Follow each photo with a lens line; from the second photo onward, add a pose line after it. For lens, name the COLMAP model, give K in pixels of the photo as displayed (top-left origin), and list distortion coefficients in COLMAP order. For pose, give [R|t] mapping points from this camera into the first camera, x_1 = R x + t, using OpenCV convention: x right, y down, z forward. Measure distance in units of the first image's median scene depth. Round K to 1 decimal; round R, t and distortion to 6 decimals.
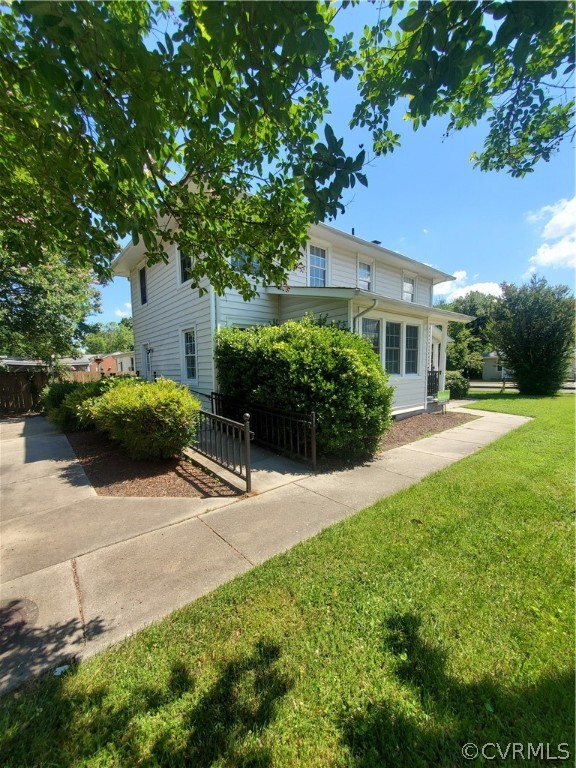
lens RADIAL K [[305.3, 0, 284.7], [0, 305.3, 383.9], [0, 0, 1]] dist [0.007859, 0.000027]
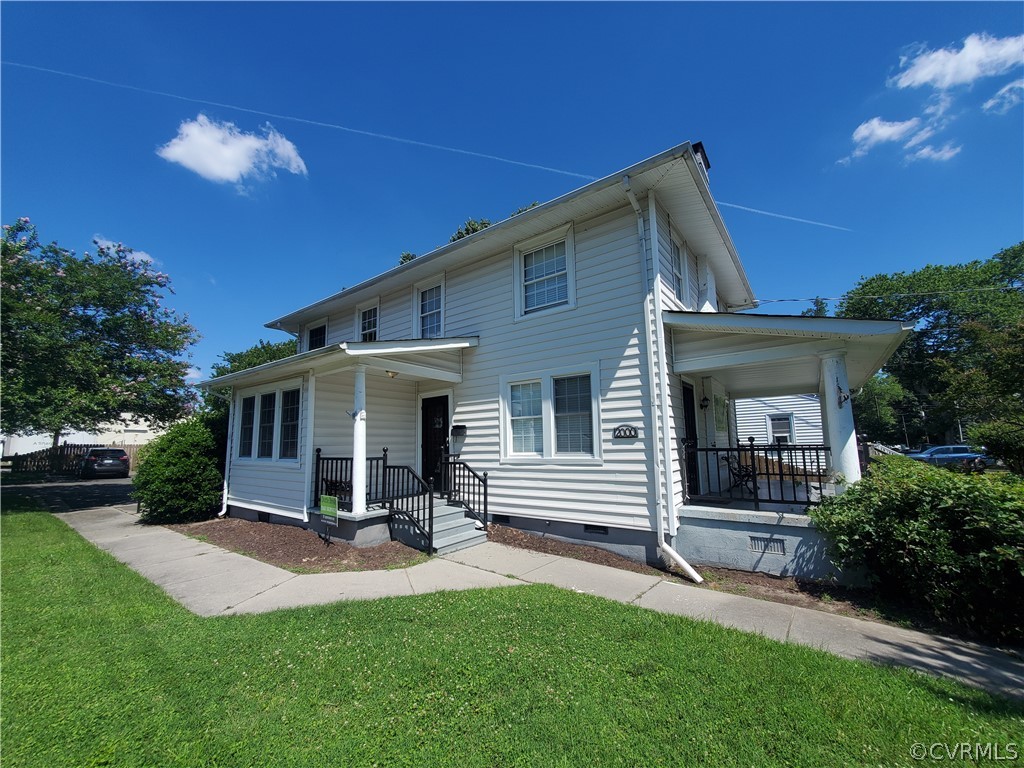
lens RADIAL K [[407.1, 0, 512.3], [0, 407.1, 386.1], [0, 0, 1]] dist [0.007859, 0.000027]
pose [[0.240634, -0.112694, -0.964052, 1.189595], [-0.044185, 0.990935, -0.126865, -0.083249], [0.969610, 0.073124, 0.233473, 1.044650]]
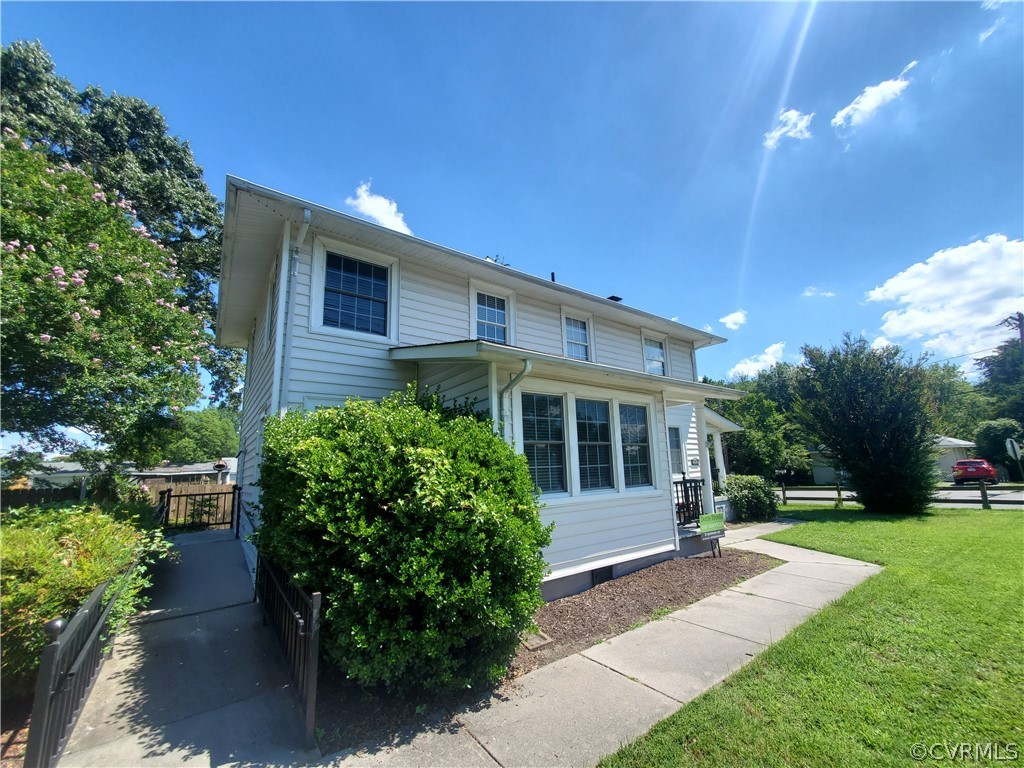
lens RADIAL K [[407.1, 0, 515.8], [0, 407.1, 389.4], [0, 0, 1]] dist [0.007859, 0.000027]
pose [[0.998579, -0.024554, -0.047305, 0.182856], [0.012138, 0.969008, -0.246731, -0.019598], [0.051897, 0.245806, 0.967929, 0.161541]]
